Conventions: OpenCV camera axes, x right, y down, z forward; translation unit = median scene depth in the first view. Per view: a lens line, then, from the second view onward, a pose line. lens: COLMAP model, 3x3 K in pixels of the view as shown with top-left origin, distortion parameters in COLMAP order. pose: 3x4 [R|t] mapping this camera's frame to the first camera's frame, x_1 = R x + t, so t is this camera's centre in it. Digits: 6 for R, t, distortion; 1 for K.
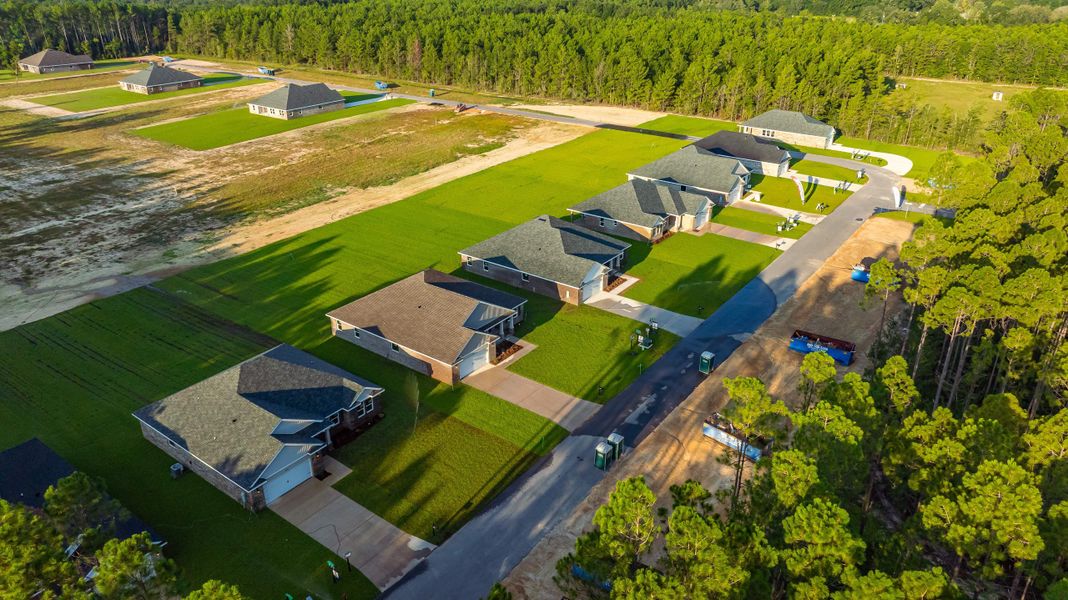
lens RADIAL K [[750.3, 0, 535.8], [0, 750.3, 297.3], [0, 0, 1]] dist [-0.024630, 0.020880]
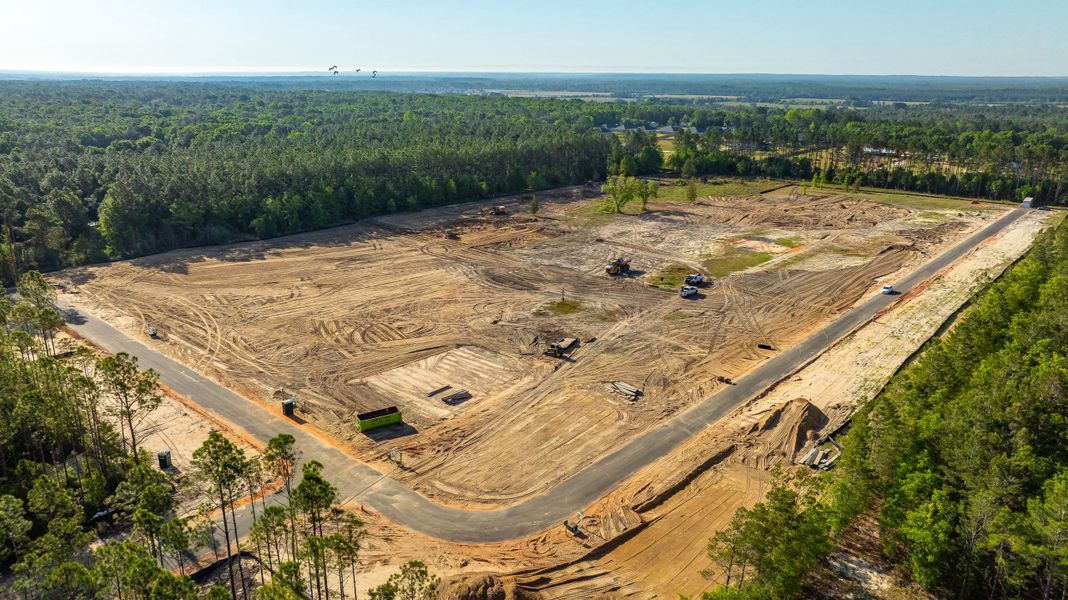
lens RADIAL K [[753.7, 0, 533.7], [0, 753.7, 297.6], [0, 0, 1]] dist [-0.027798, 0.026354]
pose [[-0.081373, 0.286558, -0.954601, 0.958539], [-0.427994, 0.854928, 0.293121, -0.500440], [0.900111, 0.432416, 0.053077, 0.954373]]
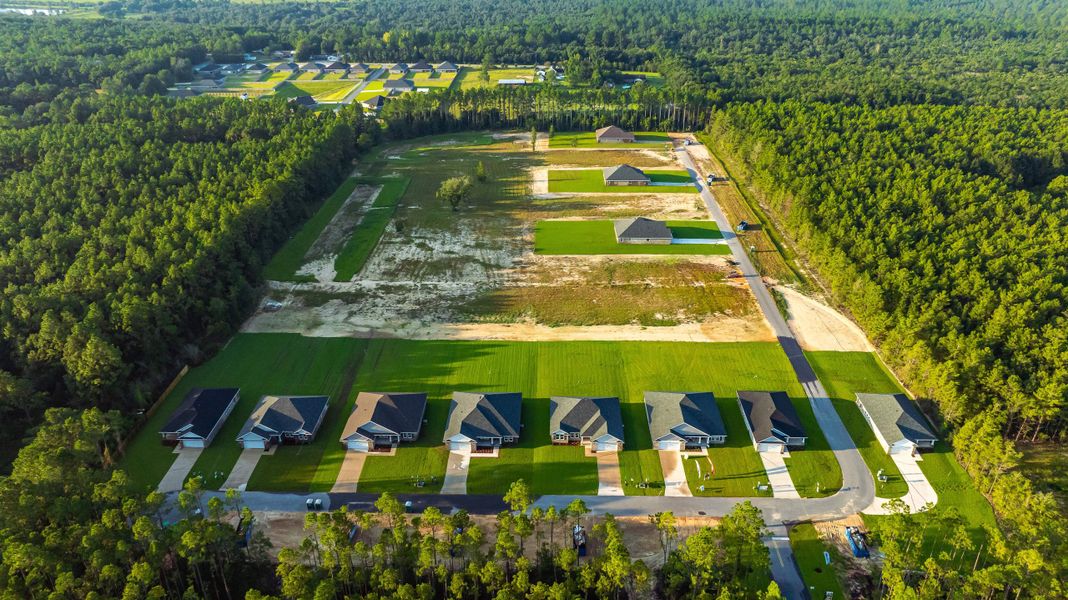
lens RADIAL K [[753.7, 0, 531.9], [0, 753.7, 298.4], [0, 0, 1]] dist [-0.027798, 0.026354]
pose [[0.574461, 0.366716, -0.731788, 0.883015], [-0.345318, 0.919149, 0.189529, -0.477134], [0.742125, 0.143823, 0.654649, -0.056474]]
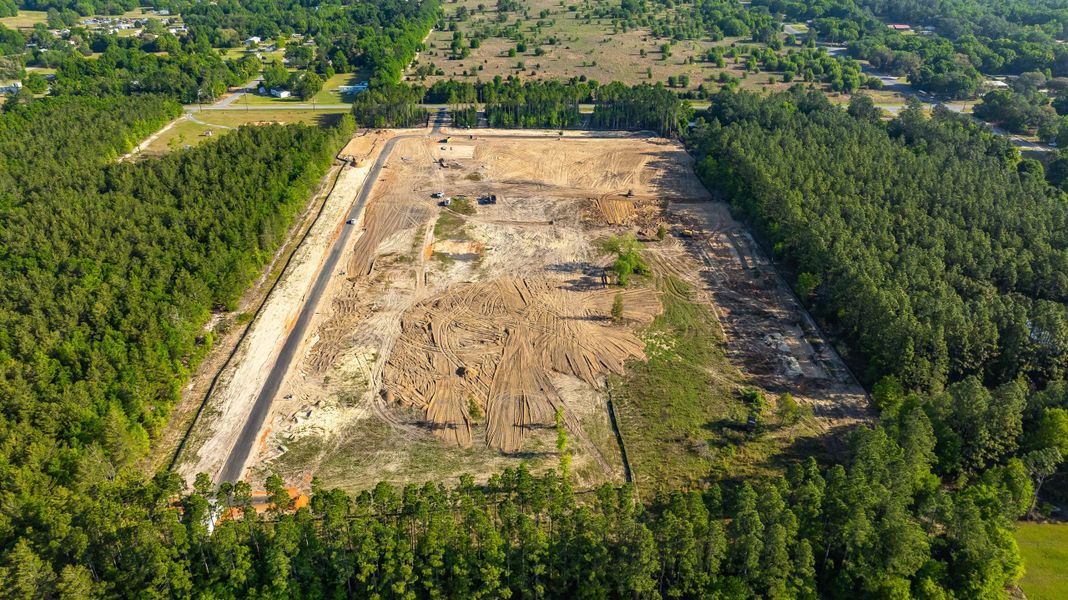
lens RADIAL K [[753.7, 0, 534.8], [0, 753.7, 314.5], [0, 0, 1]] dist [-0.027798, 0.026354]
pose [[-0.623772, -0.378008, 0.684119, -2.116226], [0.321338, 0.673855, 0.665329, -1.485428], [-0.712496, 0.634846, -0.298863, 1.956730]]
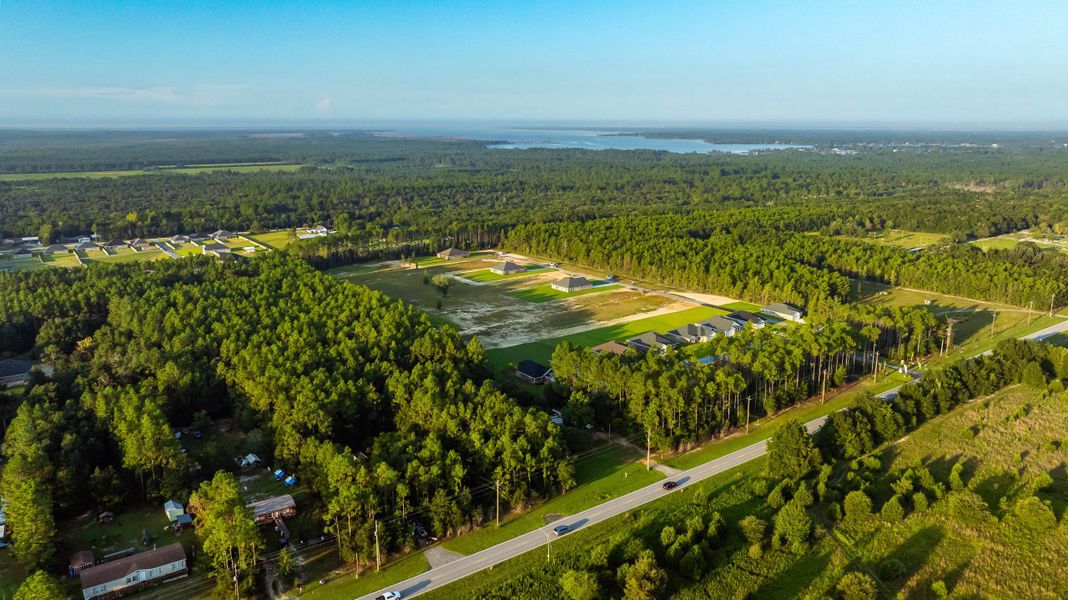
lens RADIAL K [[753.7, 0, 539.9], [0, 753.7, 295.7], [0, 0, 1]] dist [-0.027798, 0.026354]
pose [[0.957297, 0.065926, -0.281489, 0.326339], [-0.123717, 0.973415, -0.192761, 0.315933], [0.261298, 0.219354, 0.940004, -1.639058]]
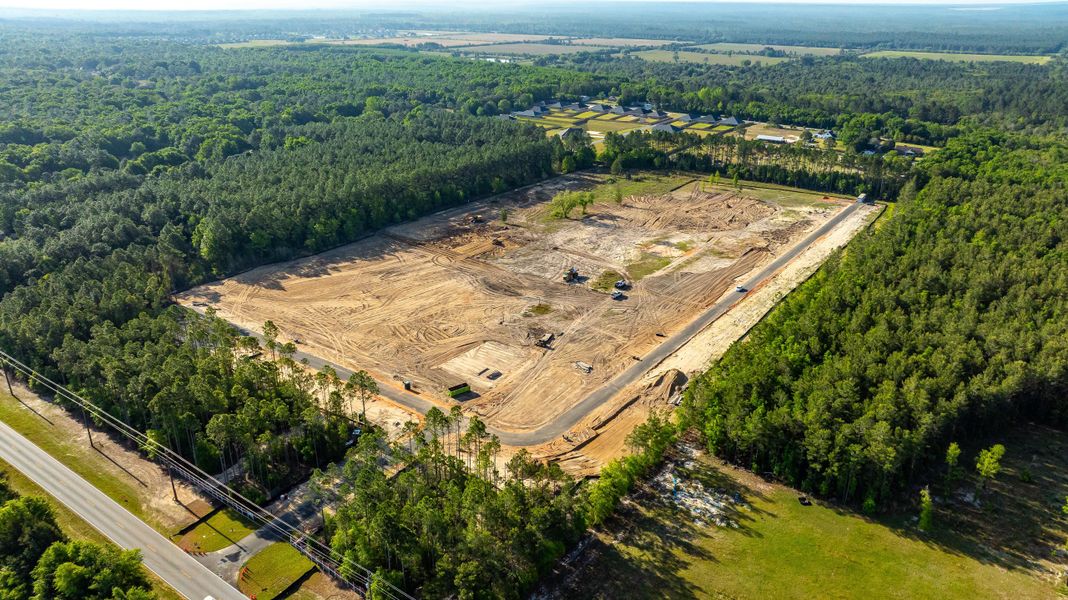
lens RADIAL K [[753.7, 0, 531.2], [0, 753.7, 297.8], [0, 0, 1]] dist [-0.027798, 0.026354]
pose [[0.009460, 0.372559, -0.927960, 1.547645], [-0.429130, 0.839715, 0.332756, -0.790705], [0.903193, 0.395068, 0.167820, 0.729210]]
